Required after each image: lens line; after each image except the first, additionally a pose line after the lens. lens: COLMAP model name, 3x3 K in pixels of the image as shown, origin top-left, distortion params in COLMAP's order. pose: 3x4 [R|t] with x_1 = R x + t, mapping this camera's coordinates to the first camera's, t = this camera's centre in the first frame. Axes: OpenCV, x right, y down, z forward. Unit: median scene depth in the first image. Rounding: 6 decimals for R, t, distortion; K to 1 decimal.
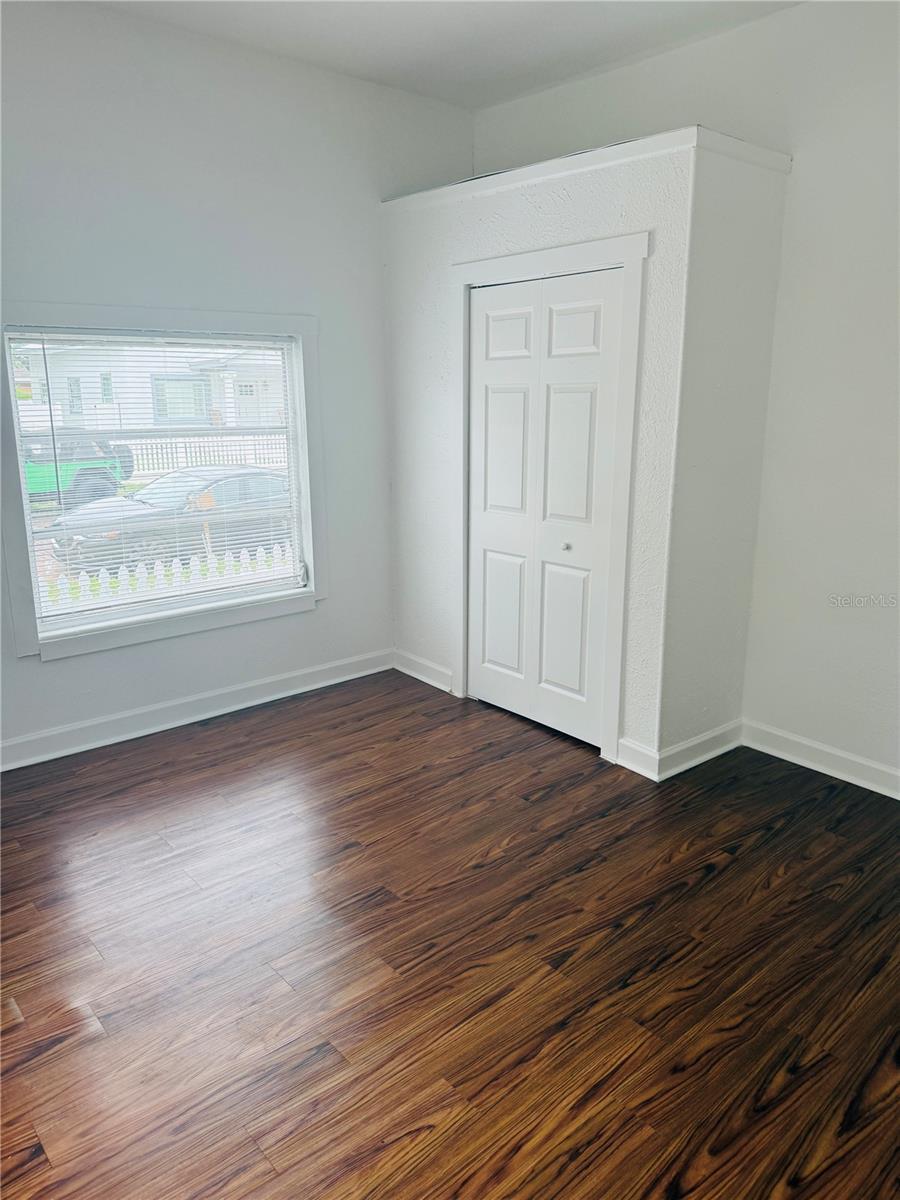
lens RADIAL K [[849.0, 0, 450.0], [0, 849.0, 600.0], [0, 0, 1]] dist [0.071636, -0.106638]
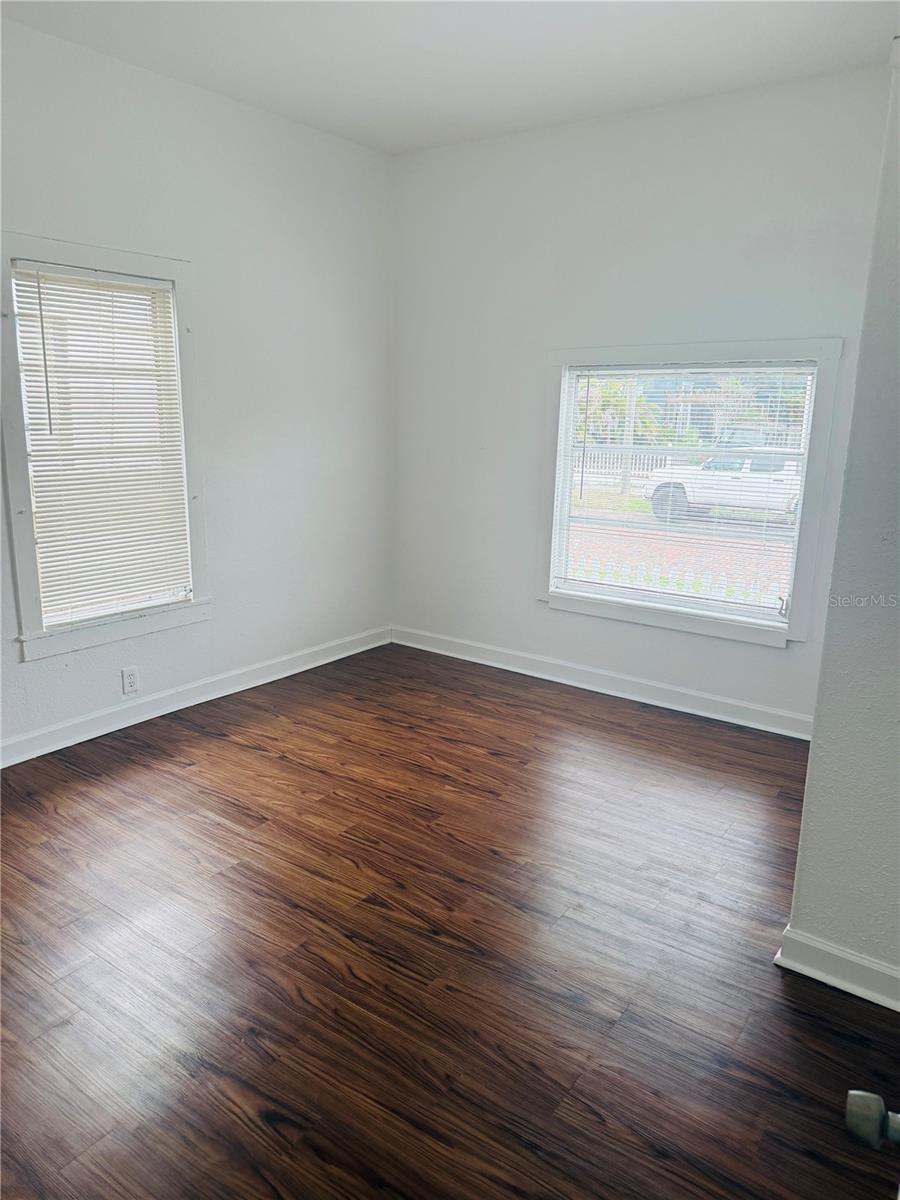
lens RADIAL K [[849.0, 0, 450.0], [0, 849.0, 600.0], [0, 0, 1]] dist [0.071636, -0.106638]
pose [[0.218260, 0.223517, -0.949949, 1.049756], [-0.254251, 0.952824, 0.165777, -0.167540], [0.942188, 0.205343, 0.264793, 0.642888]]
